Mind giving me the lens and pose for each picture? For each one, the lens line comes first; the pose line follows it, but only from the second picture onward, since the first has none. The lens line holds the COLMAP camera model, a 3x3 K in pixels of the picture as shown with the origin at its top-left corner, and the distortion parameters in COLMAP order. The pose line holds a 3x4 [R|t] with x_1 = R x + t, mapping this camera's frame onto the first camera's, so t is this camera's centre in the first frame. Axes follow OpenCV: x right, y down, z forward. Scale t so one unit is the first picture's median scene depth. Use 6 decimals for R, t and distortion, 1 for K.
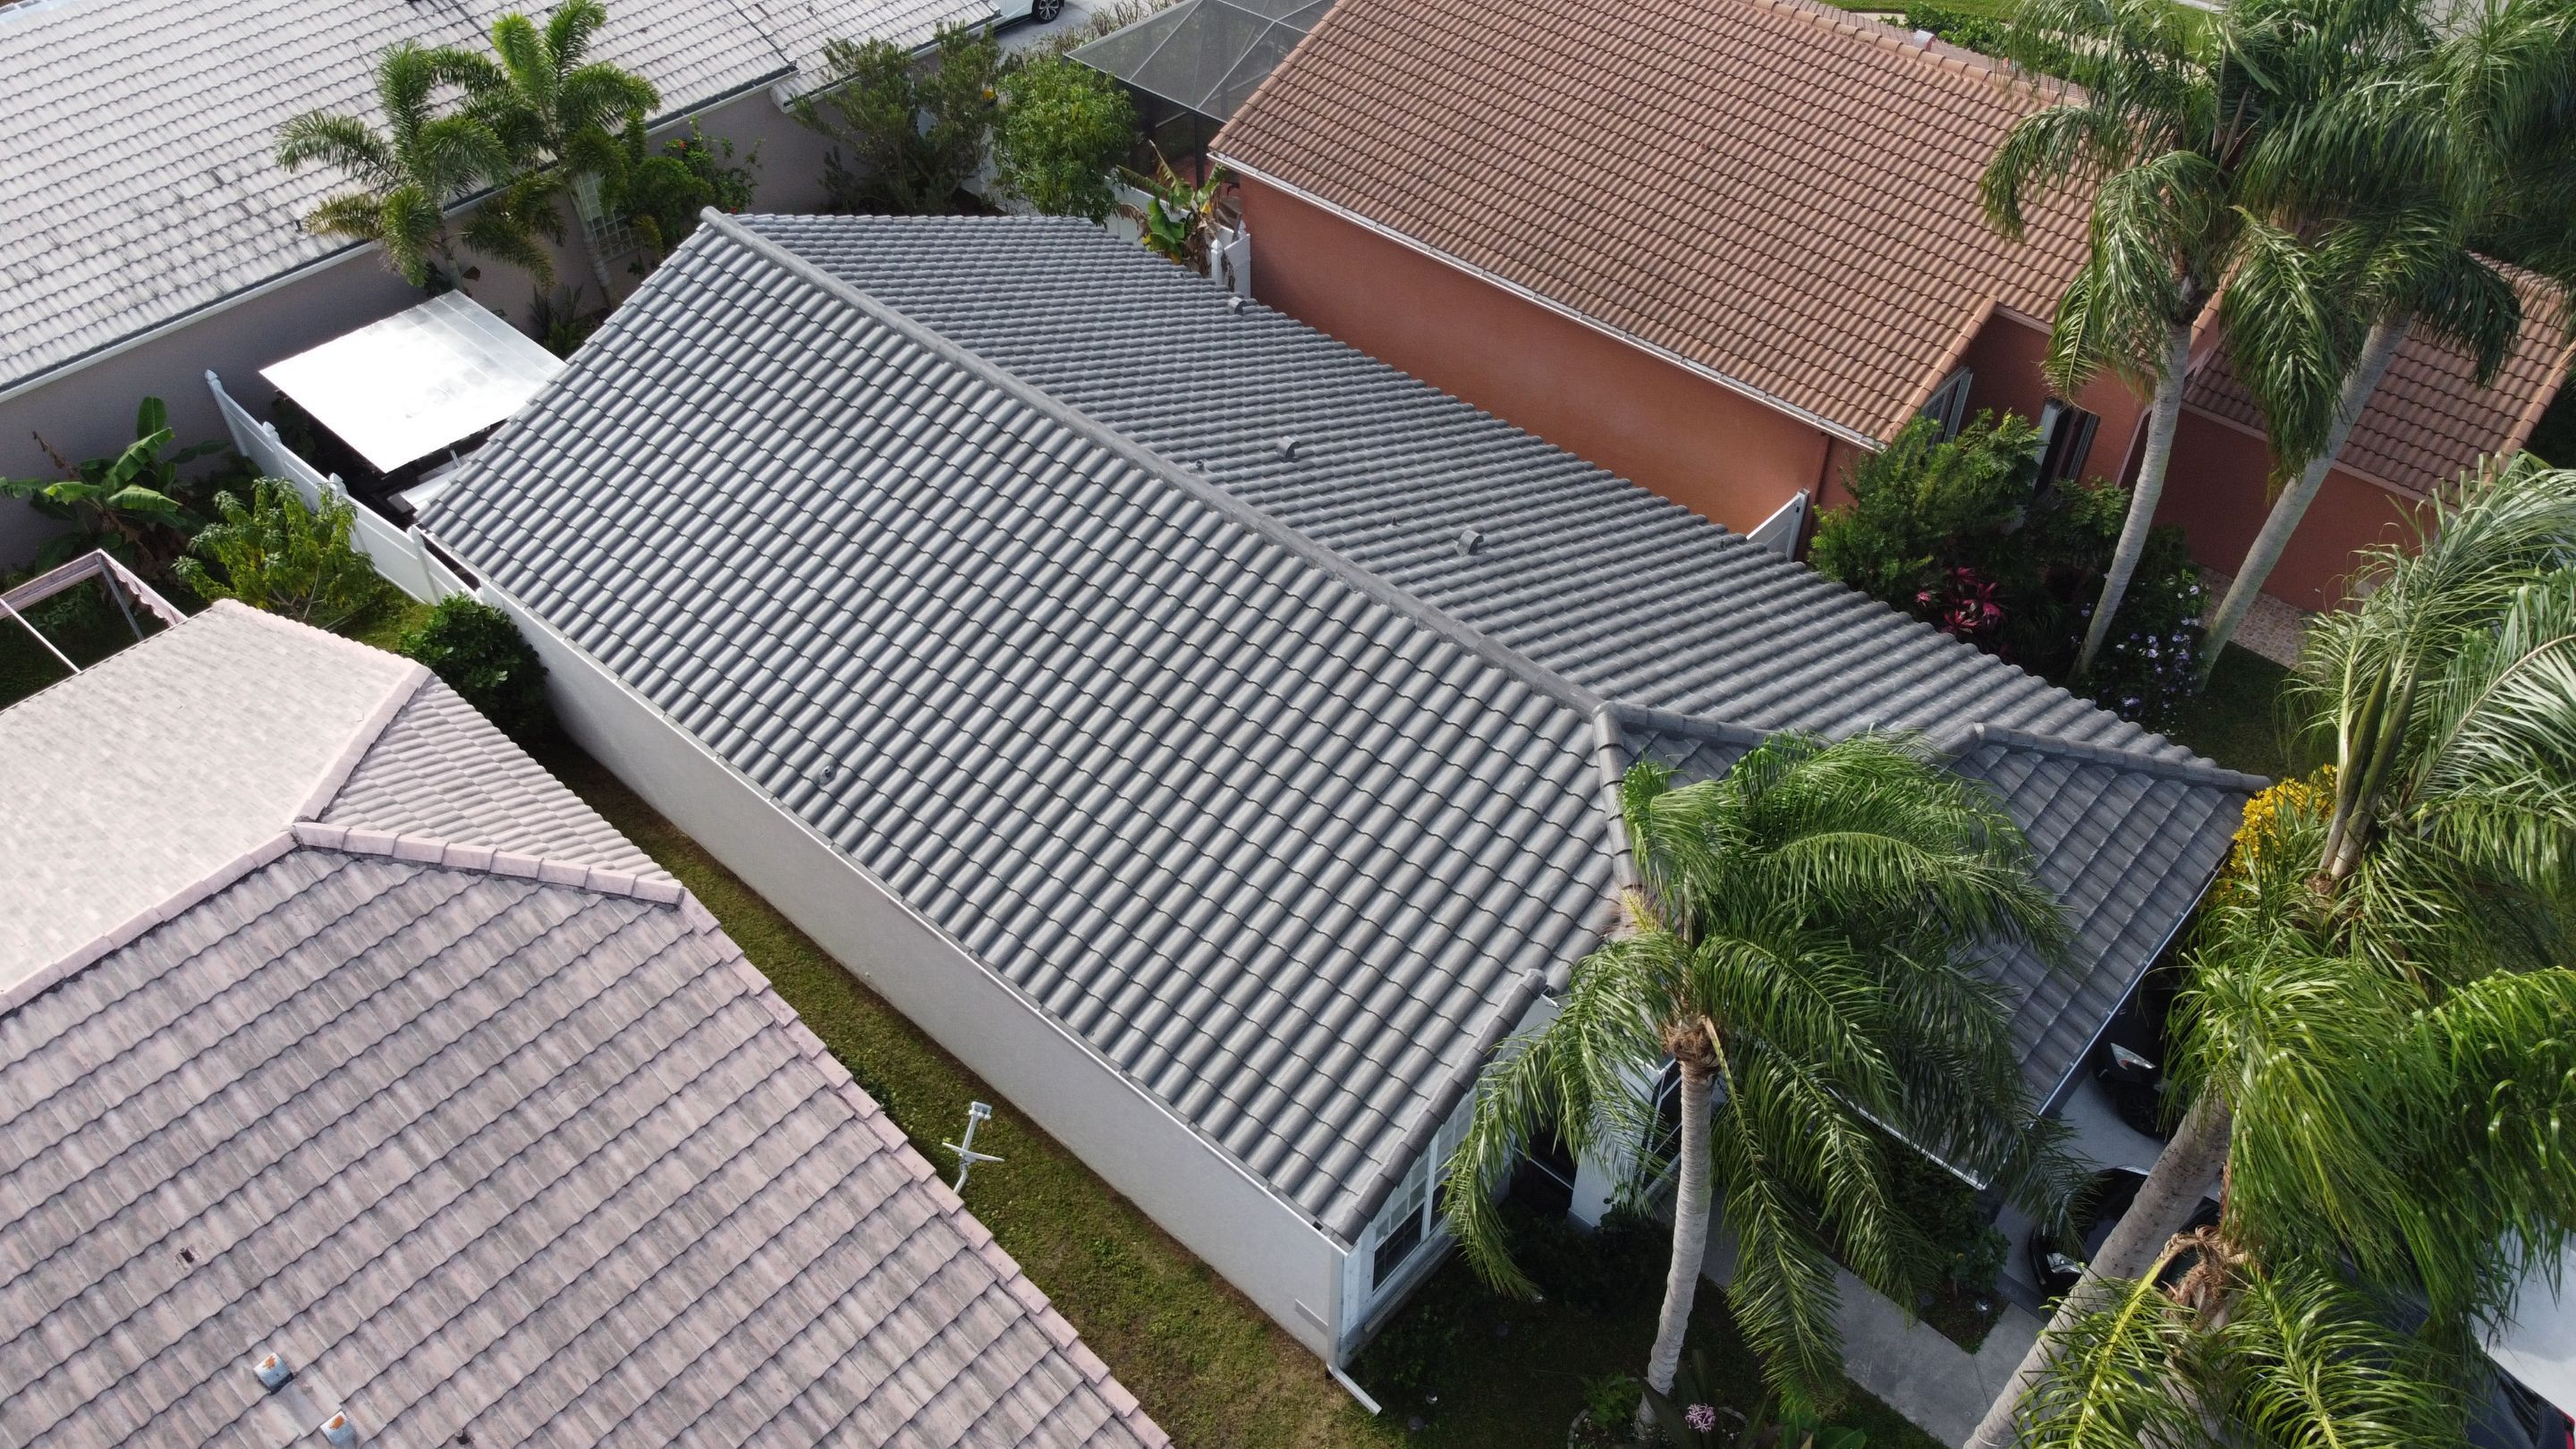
lens RADIAL K [[1942.6, 0, 1288.0], [0, 1942.6, 724.5], [0, 0, 1]] dist [-0.009349, -0.003160]
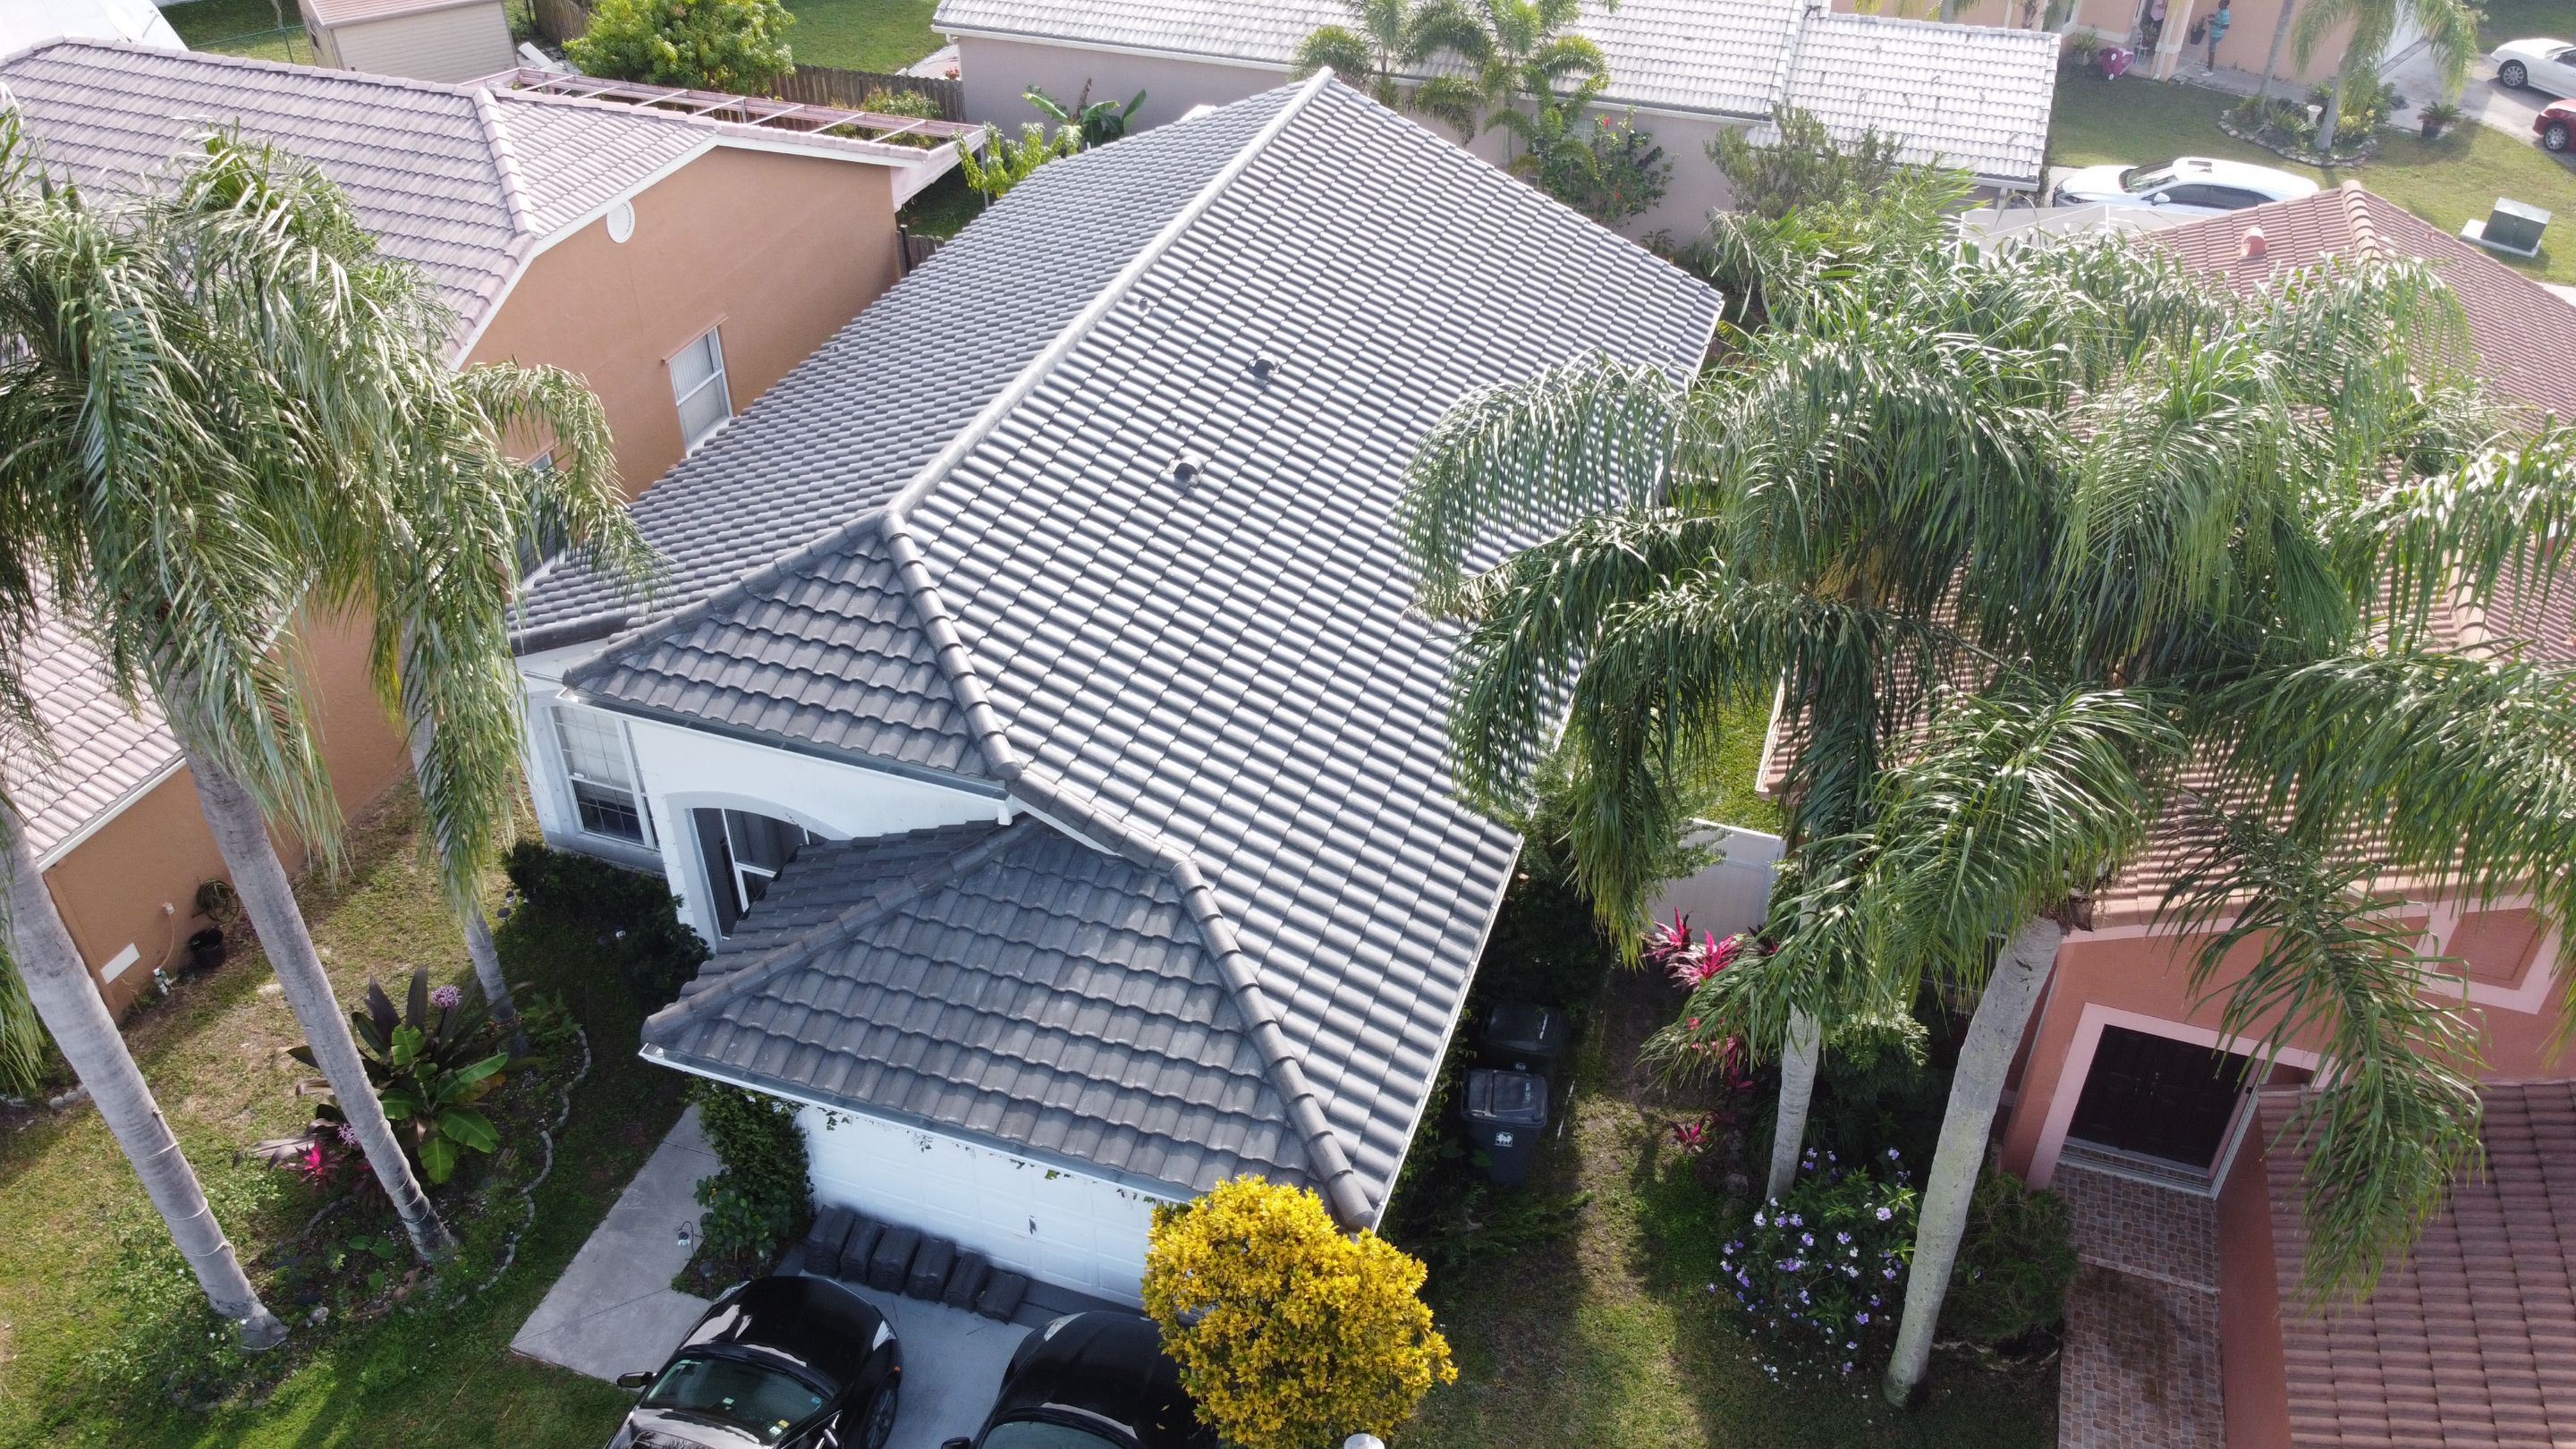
lens RADIAL K [[1931.4, 0, 1288.0], [0, 1931.4, 724.5], [0, 0, 1]] dist [-0.004301, -0.006000]
pose [[0.390103, 0.545544, -0.741756, 1.319003], [-0.633731, 0.743497, 0.213535, -0.344926], [0.667986, 0.386773, 0.635769, 0.655396]]
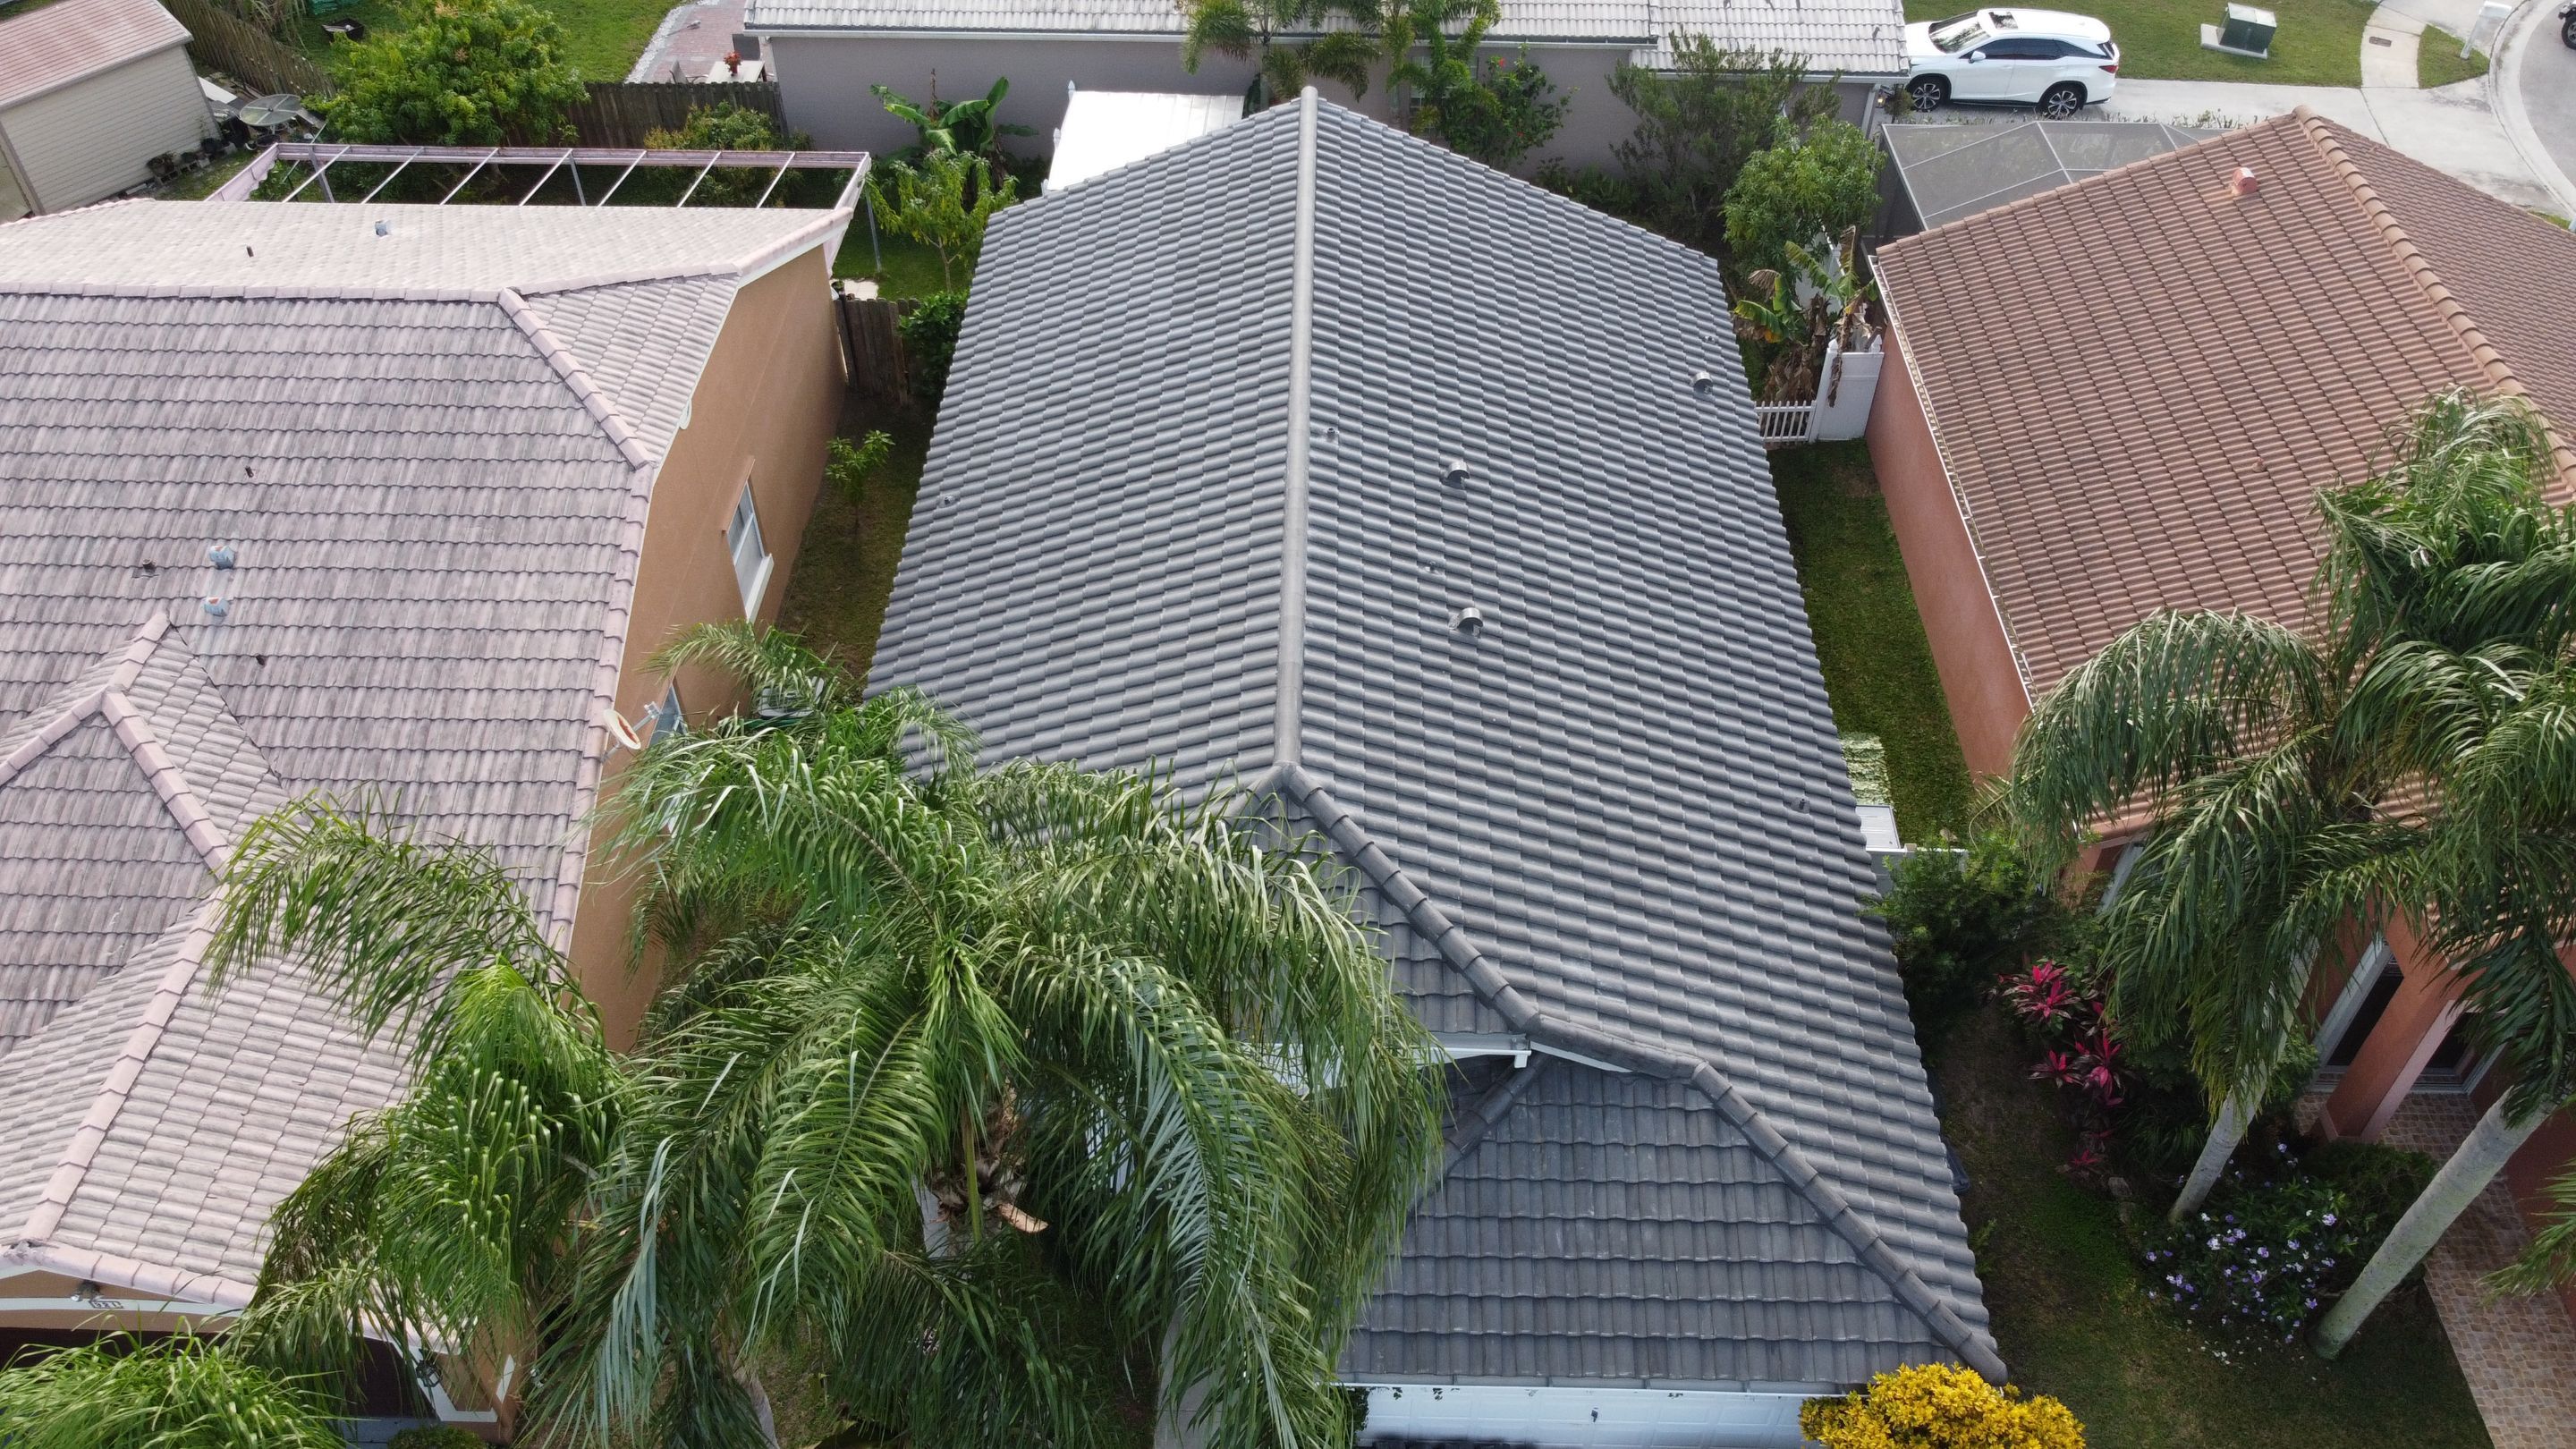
lens RADIAL K [[1942.6, 0, 1288.0], [0, 1942.6, 724.5], [0, 0, 1]] dist [-0.009349, -0.003160]
pose [[0.646678, 0.529417, -0.549113, 0.873207], [-0.525805, 0.830929, 0.181897, -0.260910], [0.552573, 0.171098, 0.815714, 0.209098]]
